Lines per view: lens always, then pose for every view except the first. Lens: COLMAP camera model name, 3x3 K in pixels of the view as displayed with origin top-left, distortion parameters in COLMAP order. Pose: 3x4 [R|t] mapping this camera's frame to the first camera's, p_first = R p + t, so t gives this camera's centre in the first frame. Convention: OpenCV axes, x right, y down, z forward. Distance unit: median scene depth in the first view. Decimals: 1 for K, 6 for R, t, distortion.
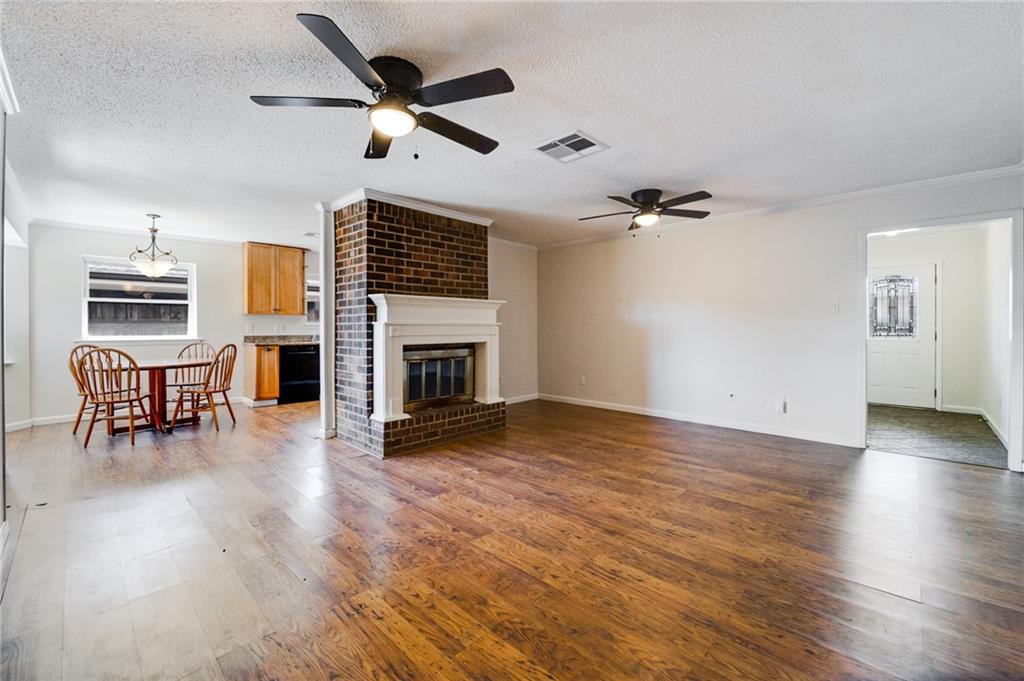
lens RADIAL K [[417.2, 0, 542.0], [0, 417.2, 327.8], [0, 0, 1]] dist [-0.017546, -0.000829]
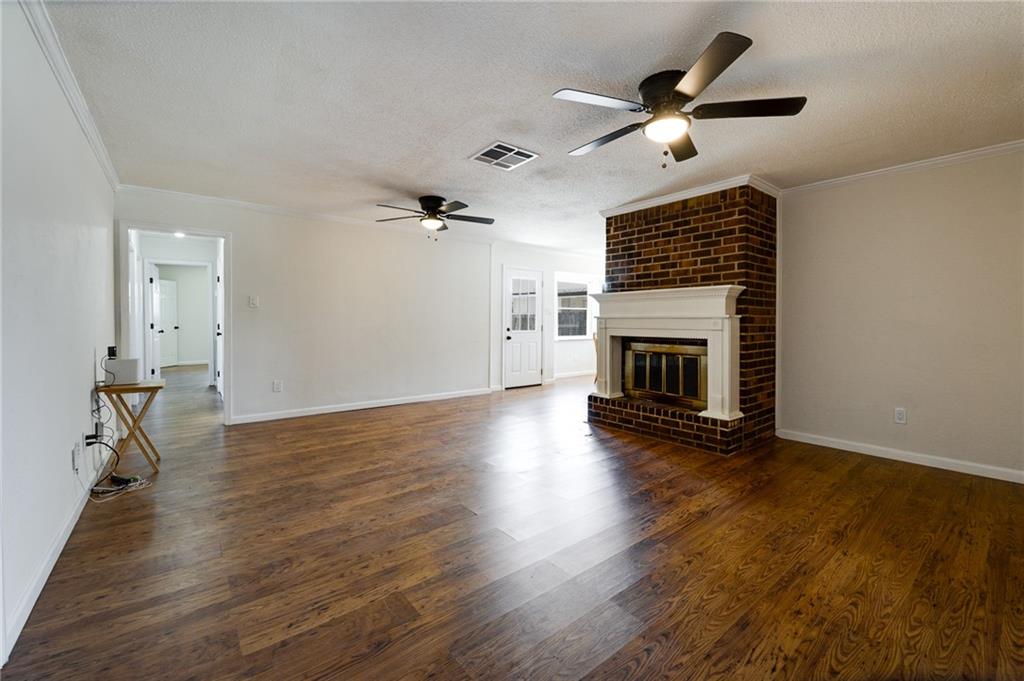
lens RADIAL K [[417.2, 0, 492.7], [0, 417.2, 325.3], [0, 0, 1]] dist [-0.017546, -0.000829]
pose [[-0.191301, 0.009885, -0.981482, 0.967594], [-0.004945, 0.999927, 0.011035, 0.001244], [0.981519, 0.006964, -0.191238, 0.992894]]
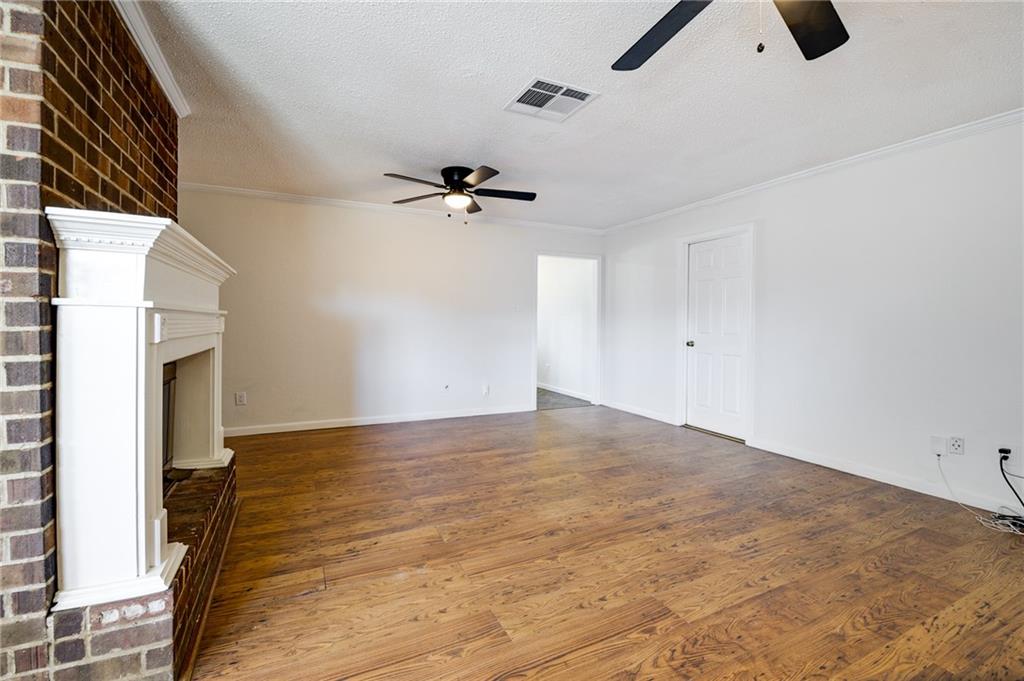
lens RADIAL K [[419.7, 0, 483.5], [0, 419.7, 320.5], [0, 0, 1]] dist [-0.011042, -0.001562]
pose [[0.424955, 0.003815, 0.905206, -0.606663], [-0.003398, 0.999991, -0.002620, 0.003069], [-0.905208, -0.001963, 0.424964, 0.639470]]
